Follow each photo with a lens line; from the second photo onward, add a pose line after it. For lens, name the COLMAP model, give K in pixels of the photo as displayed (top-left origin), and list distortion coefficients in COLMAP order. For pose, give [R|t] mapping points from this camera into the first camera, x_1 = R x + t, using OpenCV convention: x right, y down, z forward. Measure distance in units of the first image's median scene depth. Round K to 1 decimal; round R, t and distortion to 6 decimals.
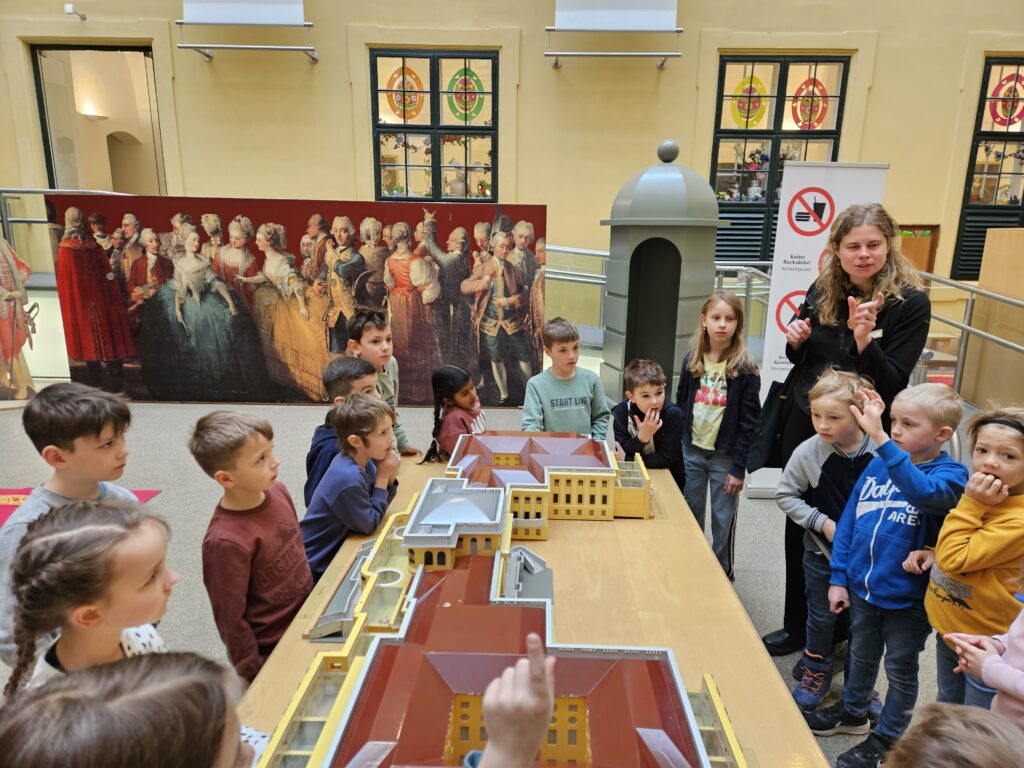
lens RADIAL K [[678.5, 0, 517.8], [0, 678.5, 398.0], [0, 0, 1]] dist [0.091451, -0.076981]
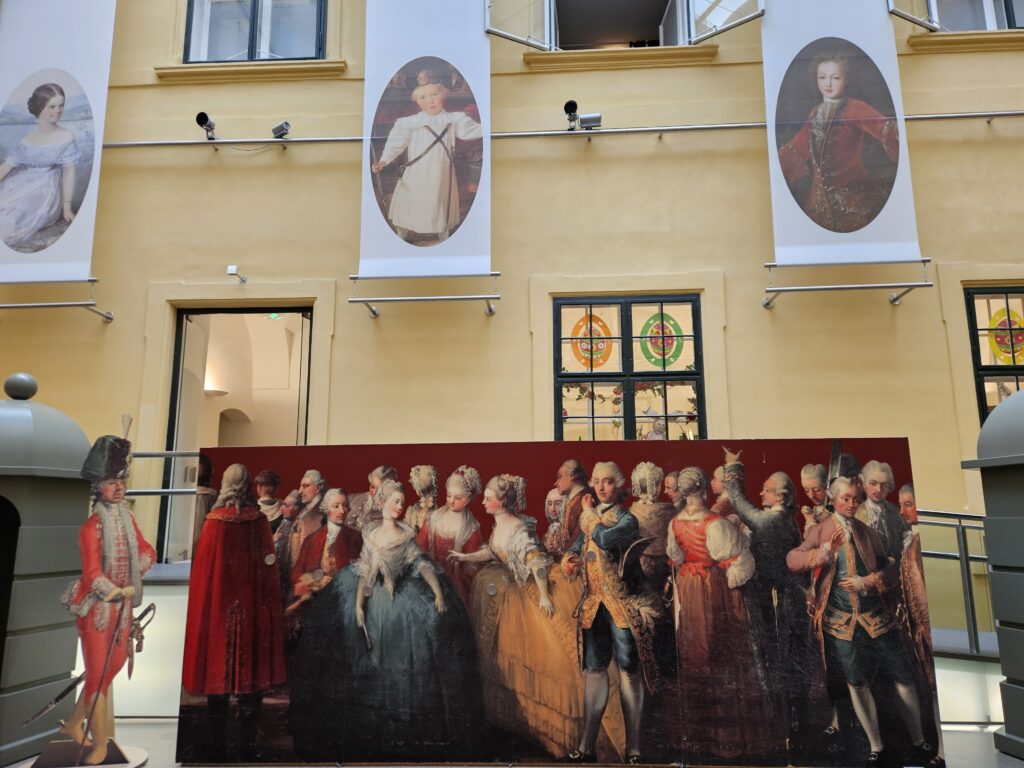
lens RADIAL K [[678.5, 0, 517.8], [0, 678.5, 398.0], [0, 0, 1]] dist [0.091451, -0.076981]
pose [[0.999043, -0.029825, -0.031997, -0.314999], [0.014666, 0.917558, -0.397332, -0.047471], [0.041210, 0.396483, 0.917117, 0.321575]]
